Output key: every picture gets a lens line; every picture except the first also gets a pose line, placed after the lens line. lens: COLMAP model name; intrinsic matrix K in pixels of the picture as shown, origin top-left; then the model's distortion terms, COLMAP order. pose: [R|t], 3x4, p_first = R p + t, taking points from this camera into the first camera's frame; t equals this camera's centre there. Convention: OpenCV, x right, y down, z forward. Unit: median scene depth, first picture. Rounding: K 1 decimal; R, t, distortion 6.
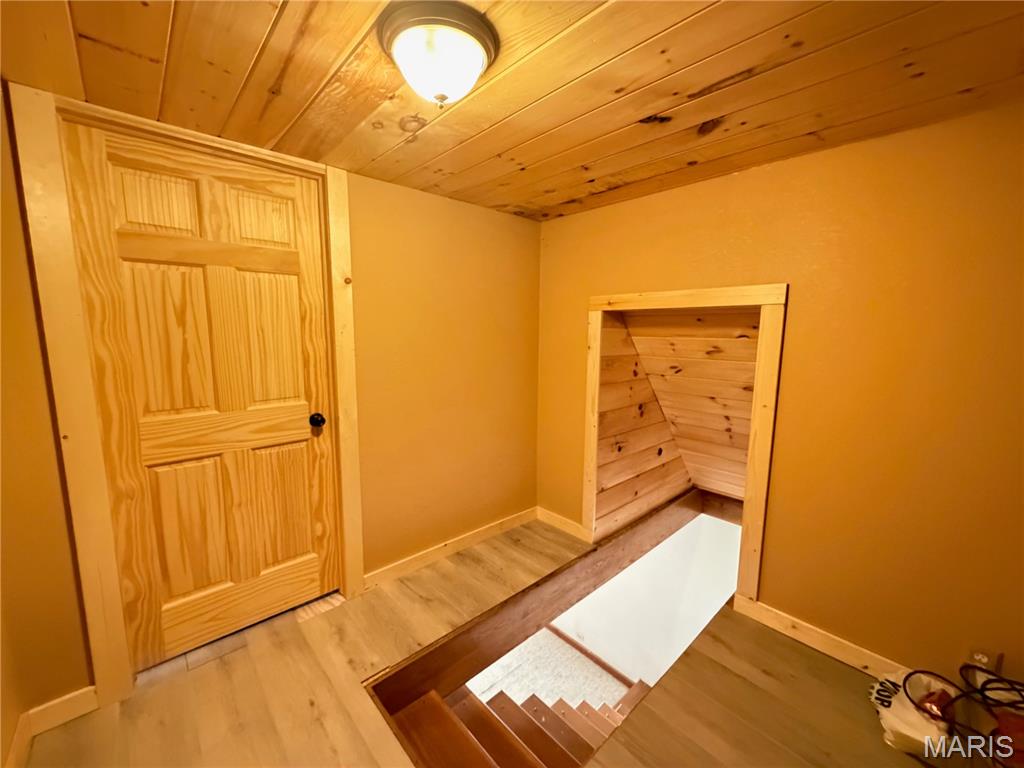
lens RADIAL K [[407.3, 0, 508.0], [0, 407.3, 384.4], [0, 0, 1]] dist [0.001018, 0.000012]
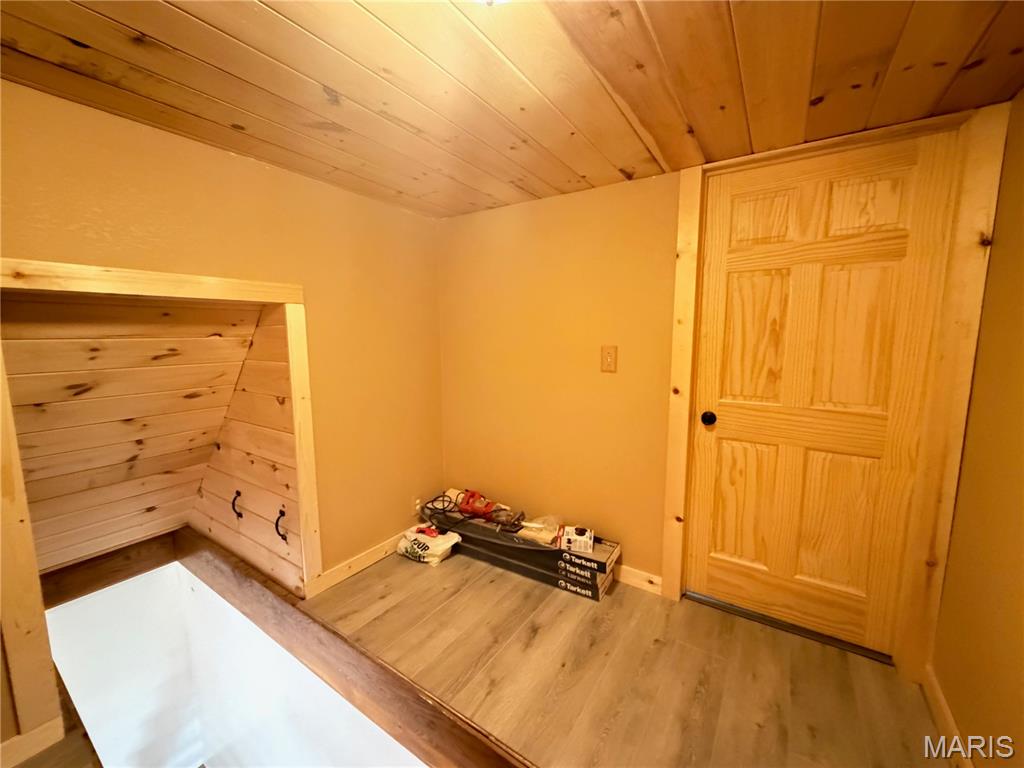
lens RADIAL K [[407.3, 0, 508.0], [0, 407.3, 384.4], [0, 0, 1]] dist [0.001018, 0.000012]
pose [[-0.232407, -0.130446, 0.963831, -0.428196], [0.133148, 0.977369, 0.164384, -0.070407], [-0.963462, 0.166536, -0.209779, 0.565212]]
